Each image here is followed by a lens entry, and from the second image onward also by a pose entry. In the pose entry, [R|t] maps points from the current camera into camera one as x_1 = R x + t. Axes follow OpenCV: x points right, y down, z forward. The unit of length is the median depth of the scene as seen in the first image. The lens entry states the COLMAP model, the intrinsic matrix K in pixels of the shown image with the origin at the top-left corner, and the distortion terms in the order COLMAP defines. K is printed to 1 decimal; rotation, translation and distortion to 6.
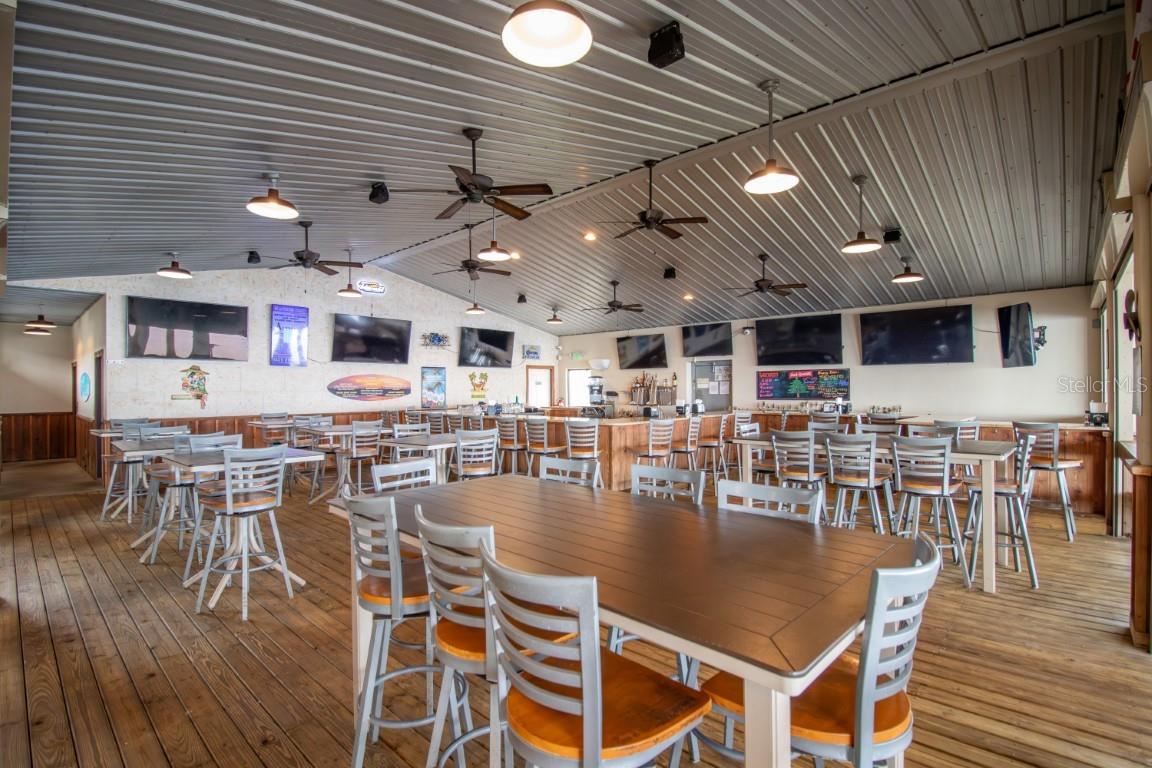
lens RADIAL K [[535.9, 0, 571.7], [0, 535.9, 384.4], [0, 0, 1]] dist [-0.013585, -0.000438]
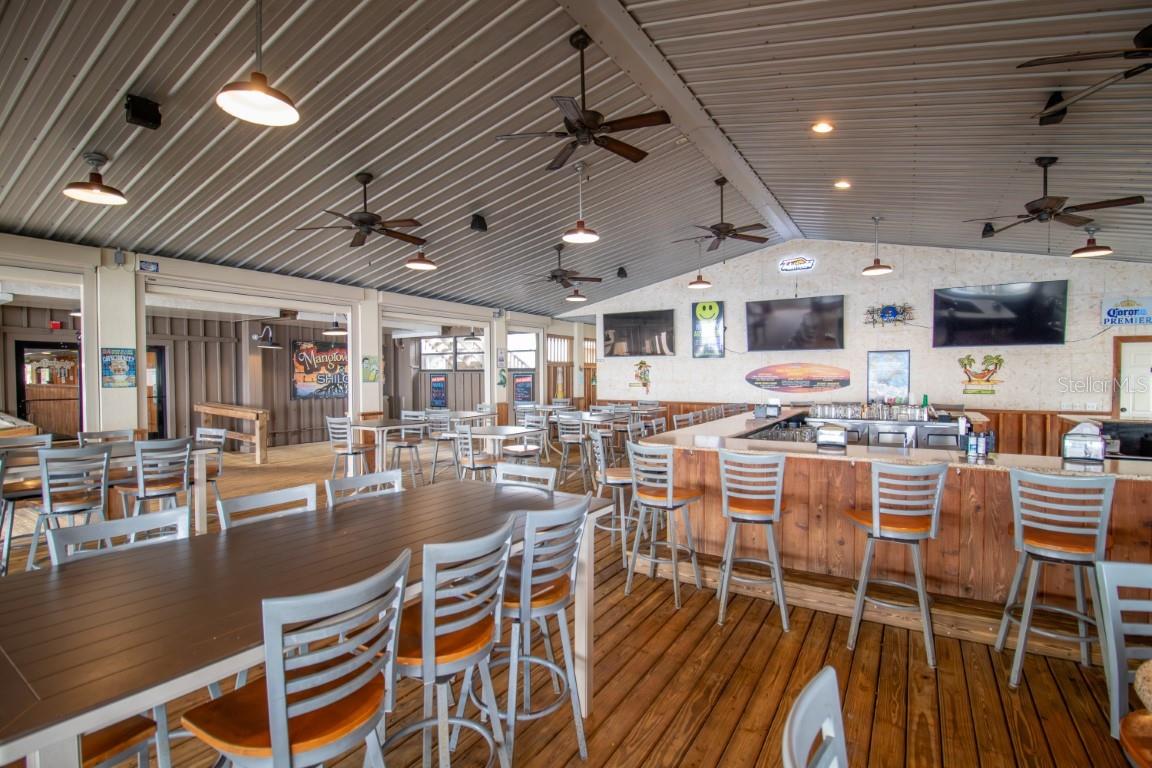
lens RADIAL K [[535.9, 0, 572.8], [0, 535.9, 384.4], [0, 0, 1]] dist [-0.013585, -0.000438]
pose [[0.187922, 0.022904, -0.981917, 0.435969], [0.011208, 0.999613, 0.025462, -0.010303], [0.982120, -0.015791, 0.187593, 0.476213]]
